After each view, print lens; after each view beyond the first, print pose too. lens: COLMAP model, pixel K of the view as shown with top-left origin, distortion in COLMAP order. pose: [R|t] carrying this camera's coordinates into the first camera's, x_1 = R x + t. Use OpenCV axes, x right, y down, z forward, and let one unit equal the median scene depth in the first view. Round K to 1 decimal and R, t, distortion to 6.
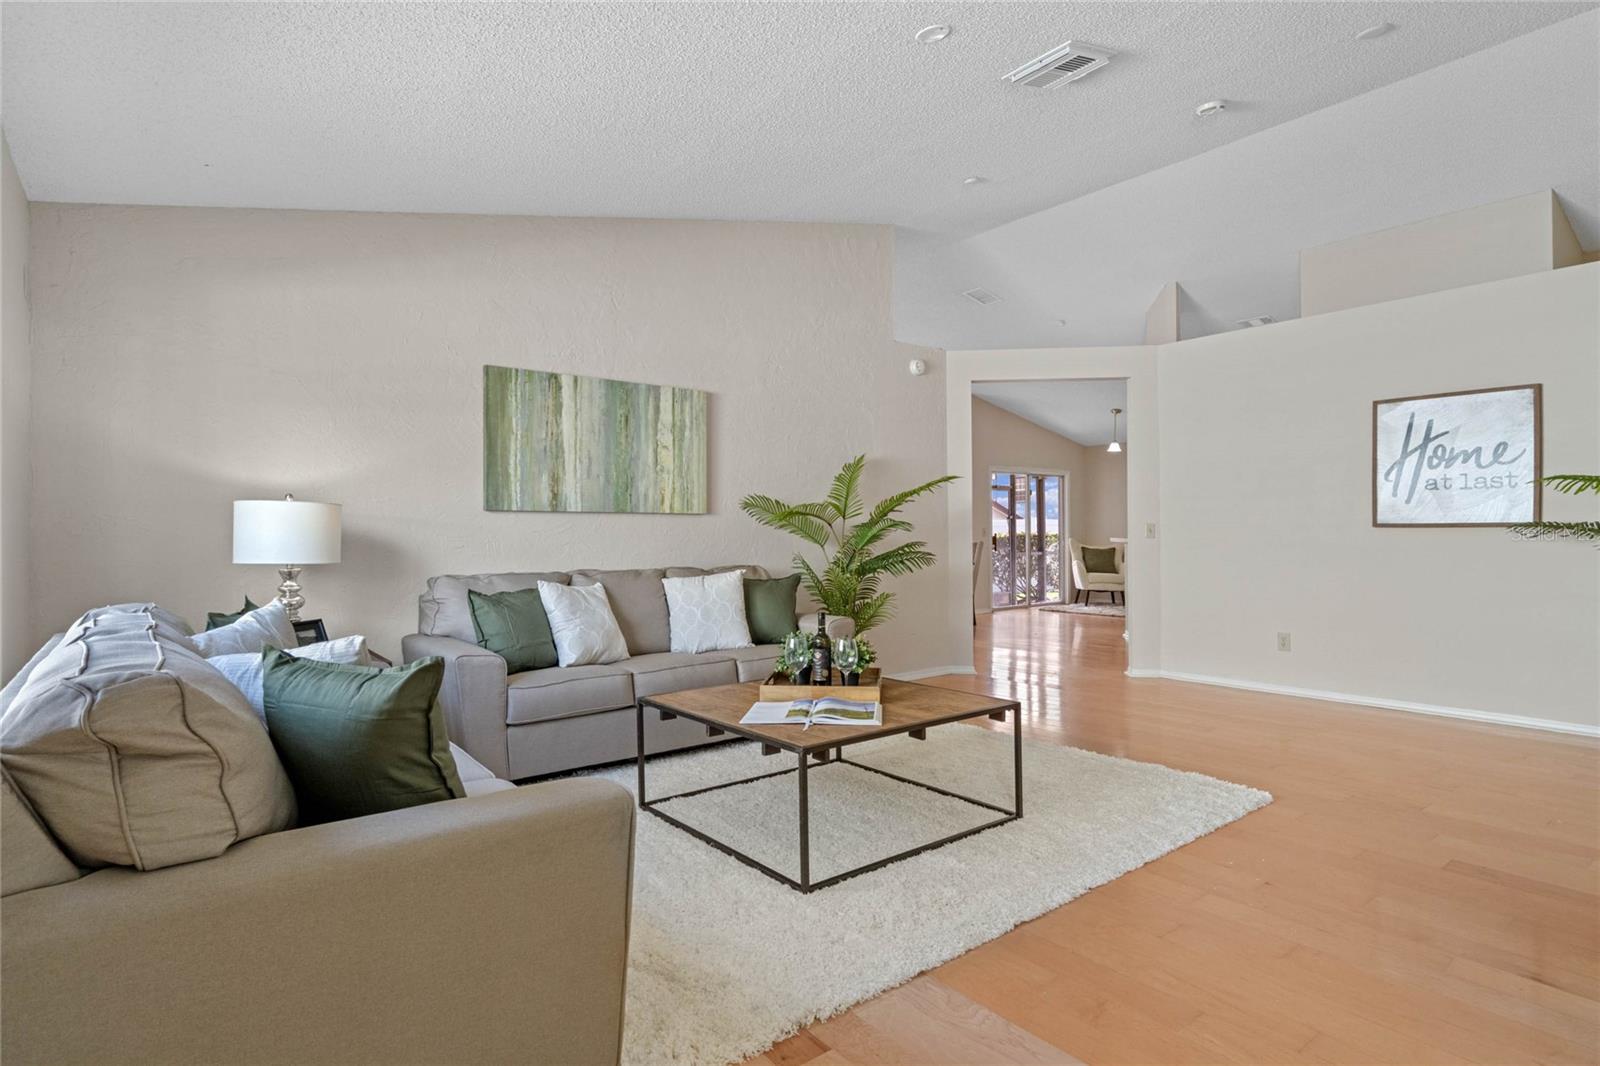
lens RADIAL K [[831.3, 0, 800.0], [0, 831.3, 533.0], [0, 0, 1]] dist [-0.002738, 0.000101]
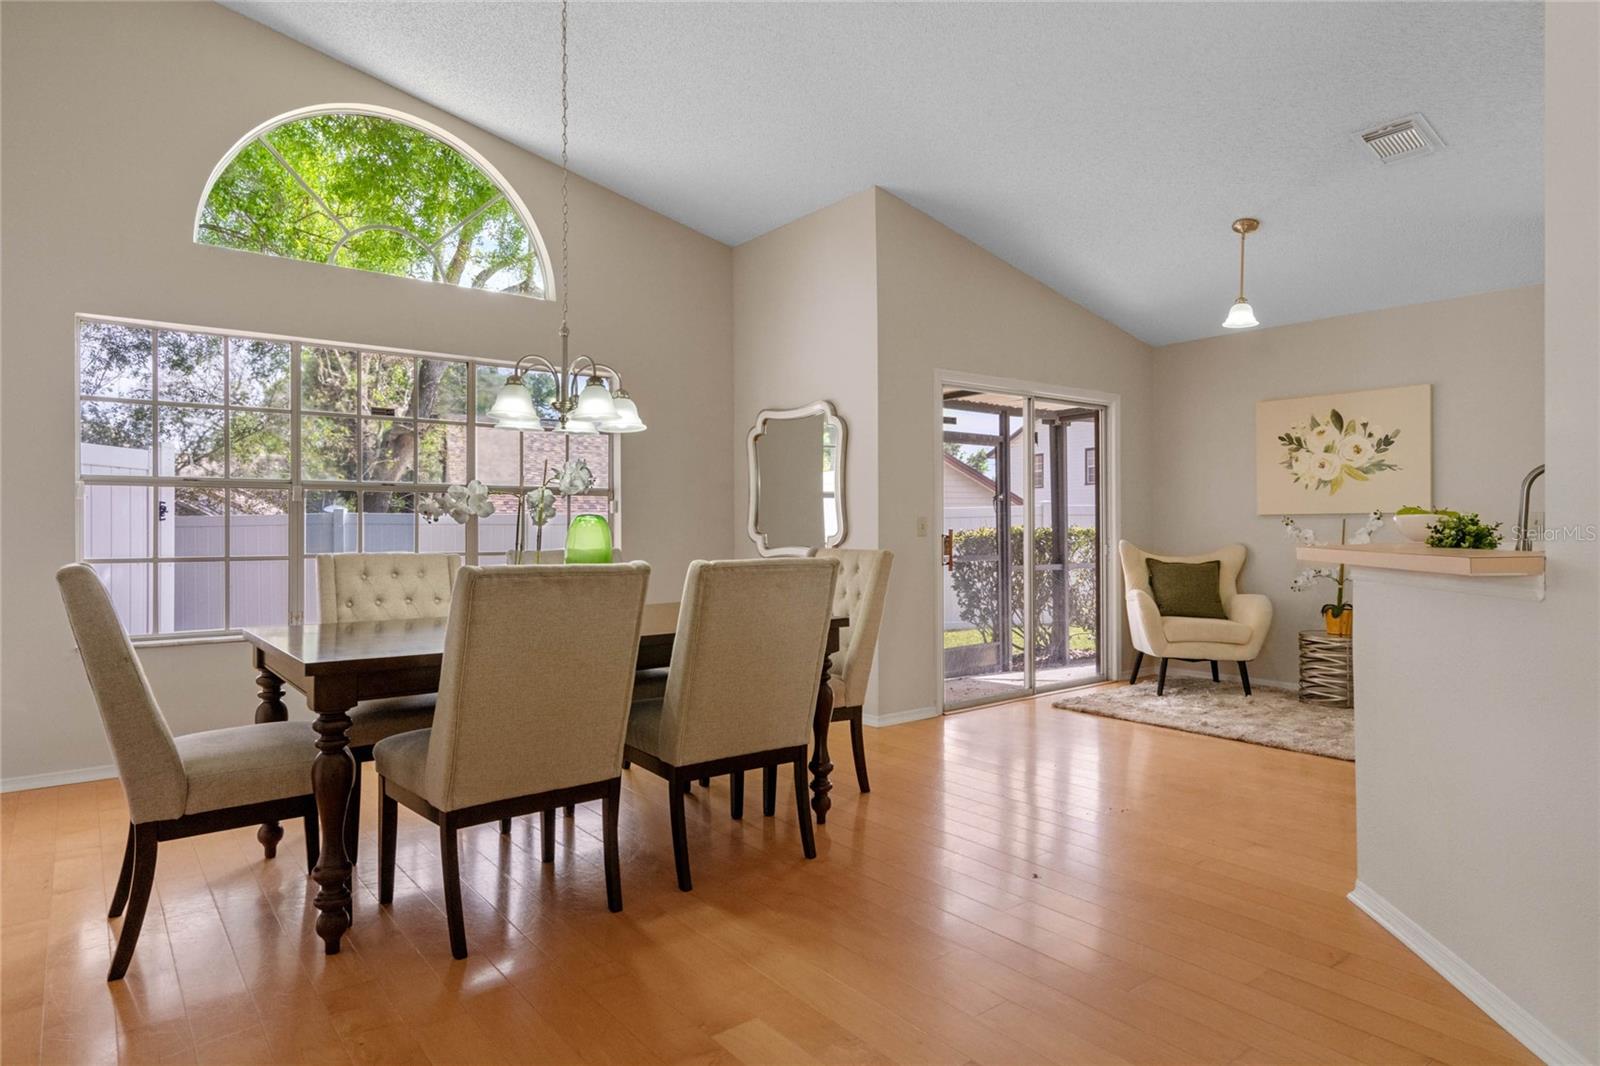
lens RADIAL K [[925.6, 0, 802.1], [0, 925.6, 515.9], [0, 0, 1]] dist [0.005822, 0.002604]
pose [[0.999928, 0.004654, 0.011043, 0.141008], [-0.004515, 0.999910, -0.012603, 0.000537], [-0.011101, 0.012552, 0.999860, 0.484866]]
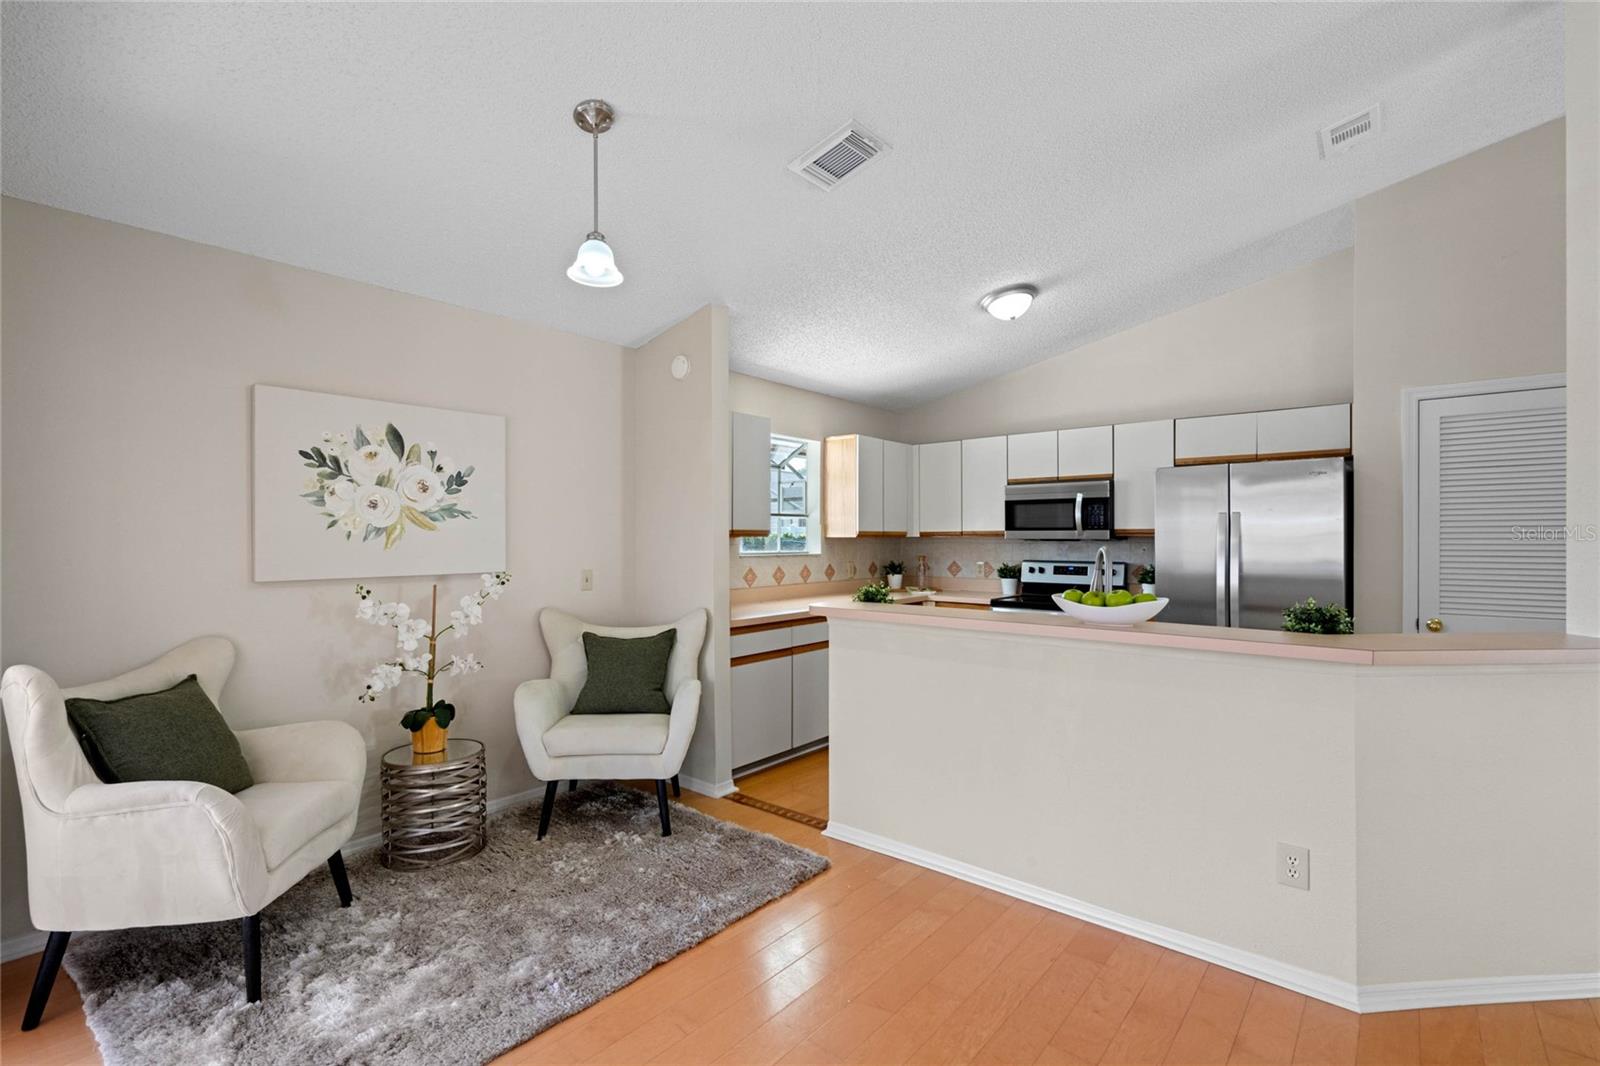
lens RADIAL K [[730.6, 0, 800.8], [0, 730.6, 538.8], [0, 0, 1]] dist [-0.004545, 0.000041]
pose [[-0.214244, 0.007332, 0.976753, 0.138701], [0.005044, 0.999967, -0.006400, -0.018517], [-0.976767, 0.003555, -0.214274, 0.866609]]
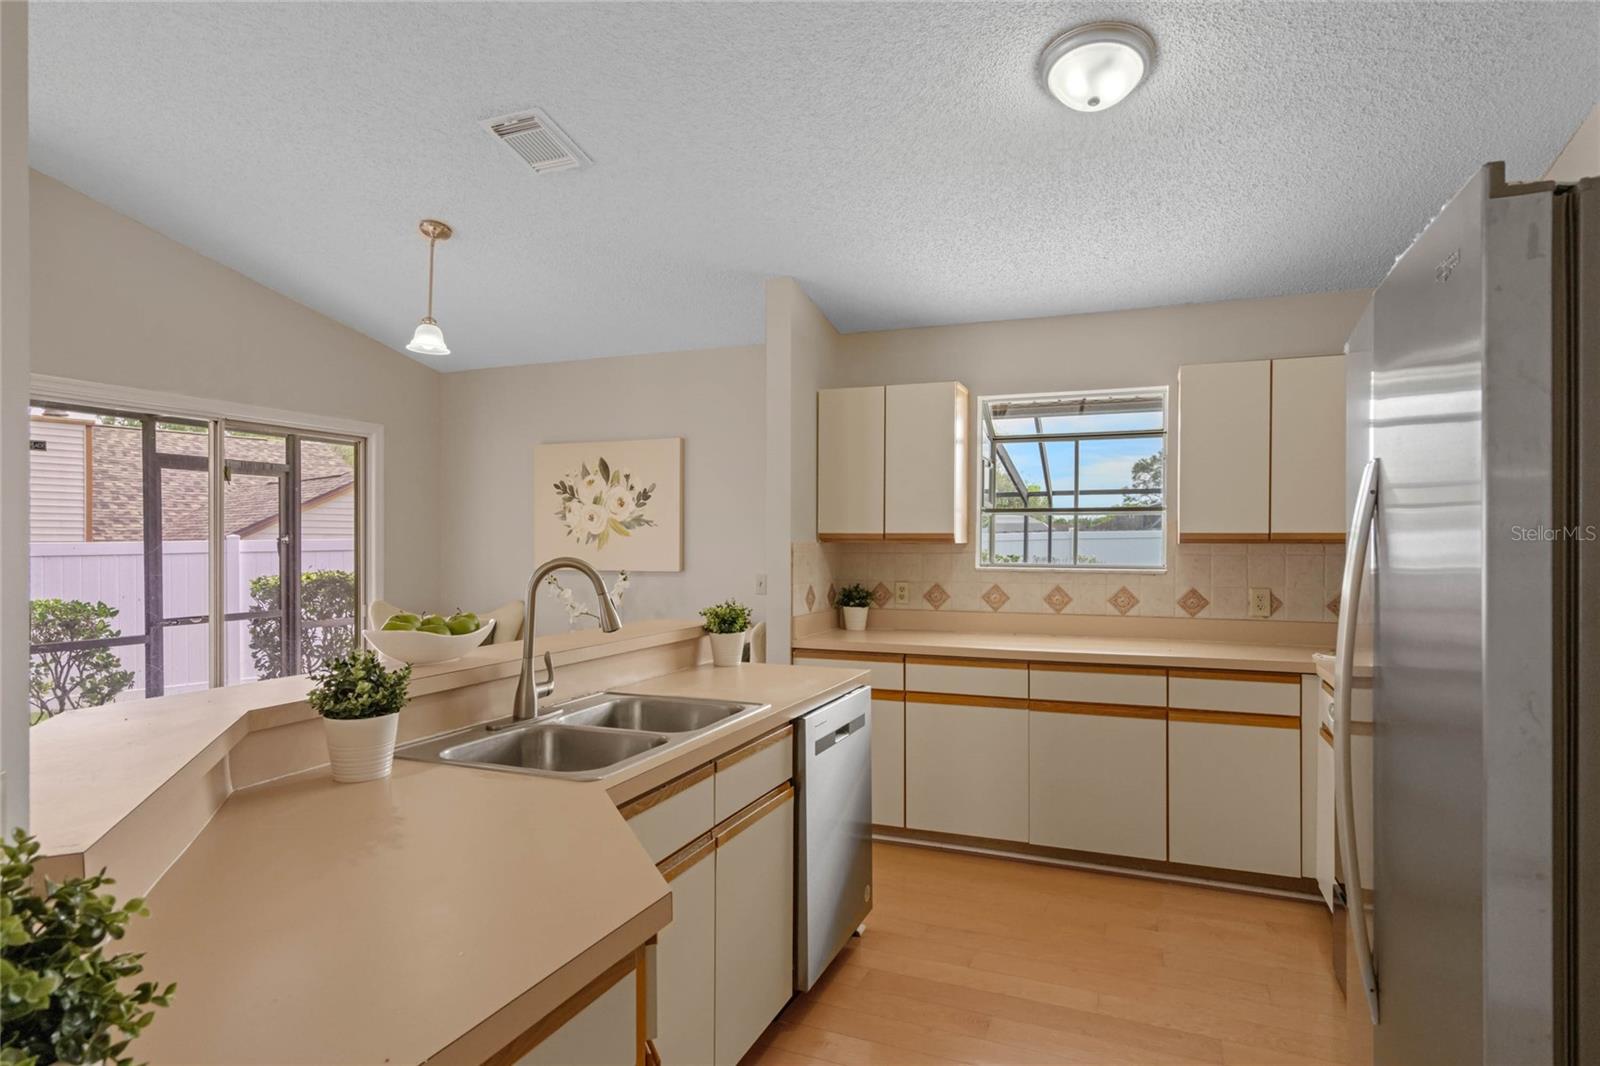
lens RADIAL K [[863.8, 0, 804.9], [0, 863.8, 540.8], [0, 0, 1]] dist [0.002265, 0.000048]
pose [[0.865219, 0.010253, 0.501290, 0.294773], [-0.008621, 0.999947, -0.005572, -0.020204], [-0.501320, 0.000500, 0.865262, 0.552140]]
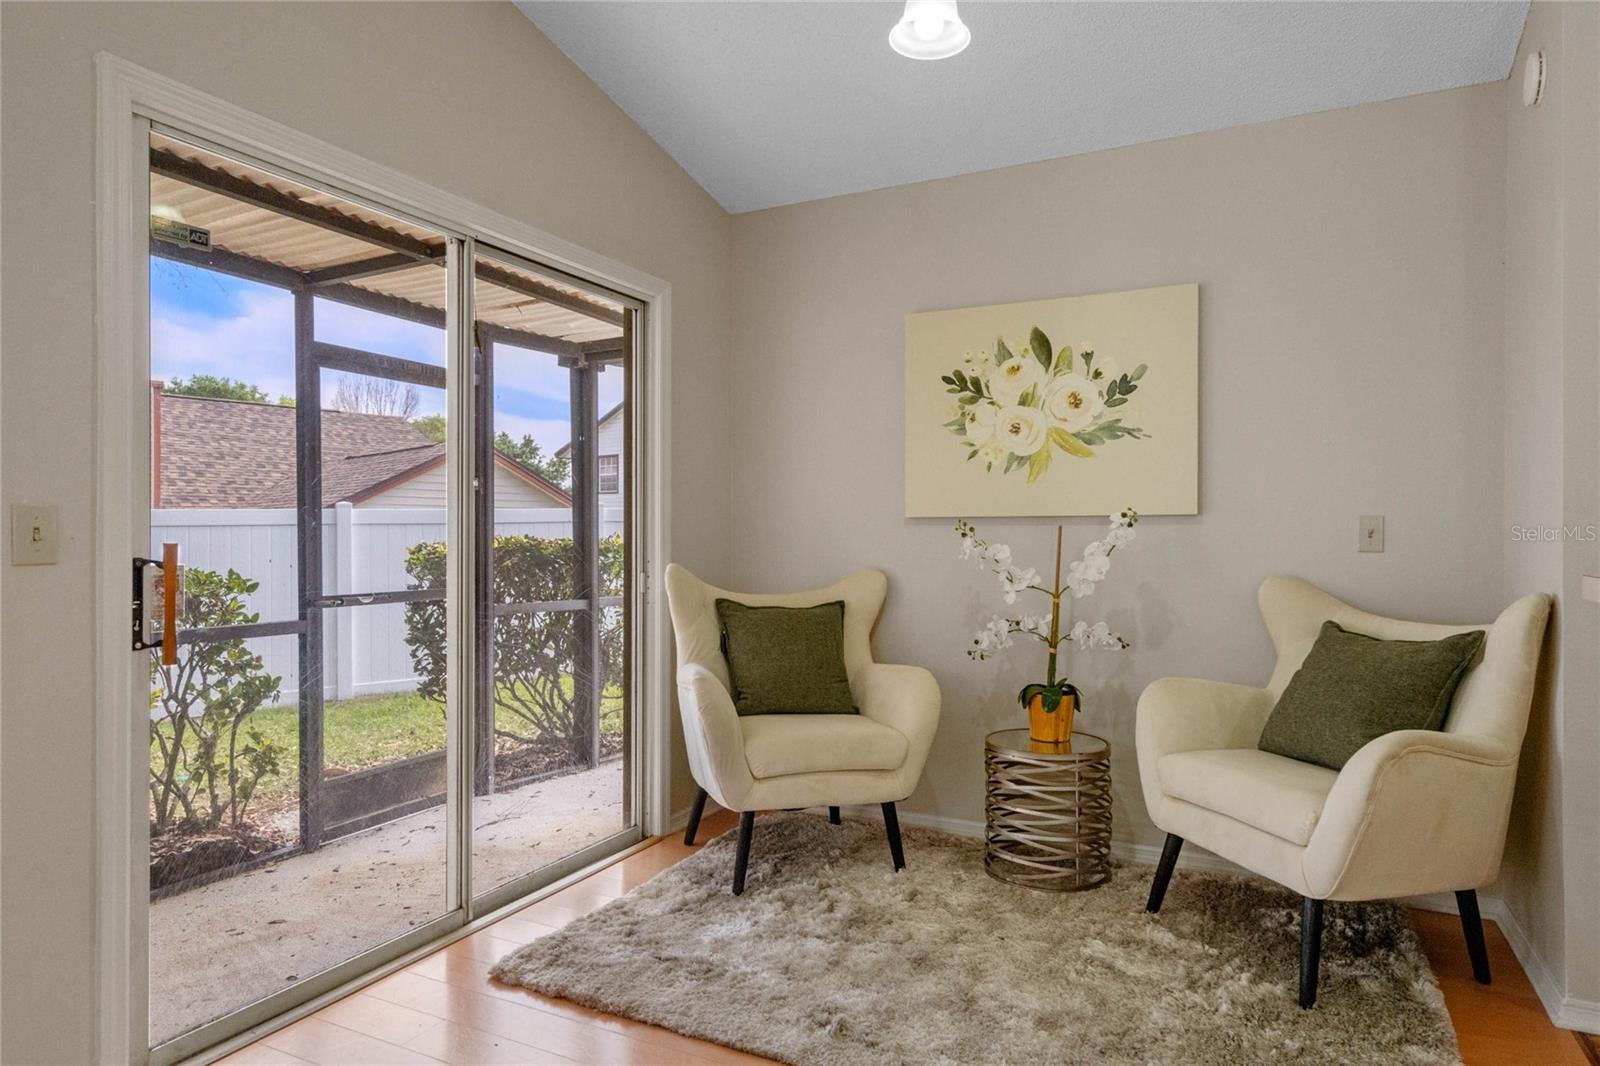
lens RADIAL K [[949.7, 0, 800.0], [0, 949.7, 533.0], [0, 0, 1]] dist [0.004760, 0.002257]
pose [[0.903626, 0.011102, 0.428178, 0.242036], [-0.008509, 0.999932, -0.007967, -0.000359], [-0.428237, 0.003556, 0.903659, 0.738840]]
